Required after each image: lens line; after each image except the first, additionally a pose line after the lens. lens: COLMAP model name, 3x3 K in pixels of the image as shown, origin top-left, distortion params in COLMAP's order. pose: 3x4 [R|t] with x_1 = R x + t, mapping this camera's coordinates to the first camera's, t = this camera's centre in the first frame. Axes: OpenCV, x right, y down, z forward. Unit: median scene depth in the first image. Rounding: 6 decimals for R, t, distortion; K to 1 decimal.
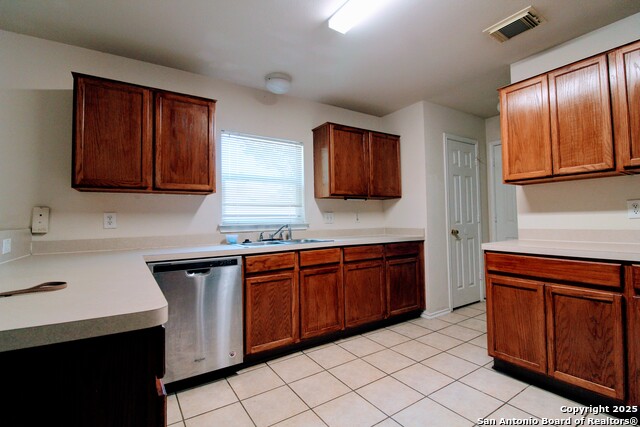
lens RADIAL K [[296.6, 0, 321.1], [0, 296.6, 212.2], [0, 0, 1]] dist [-0.001959, -0.006323]
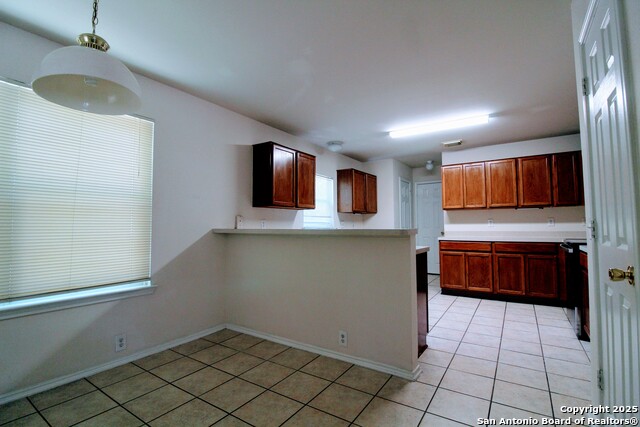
lens RADIAL K [[296.6, 0, 315.0], [0, 296.6, 212.8], [0, 0, 1]] dist [-0.001959, -0.006323]
pose [[0.925038, 0.028683, 0.378791, -1.160537], [-0.020263, 0.999451, -0.026197, 0.000366], [-0.379335, 0.016558, 0.925111, -0.706313]]
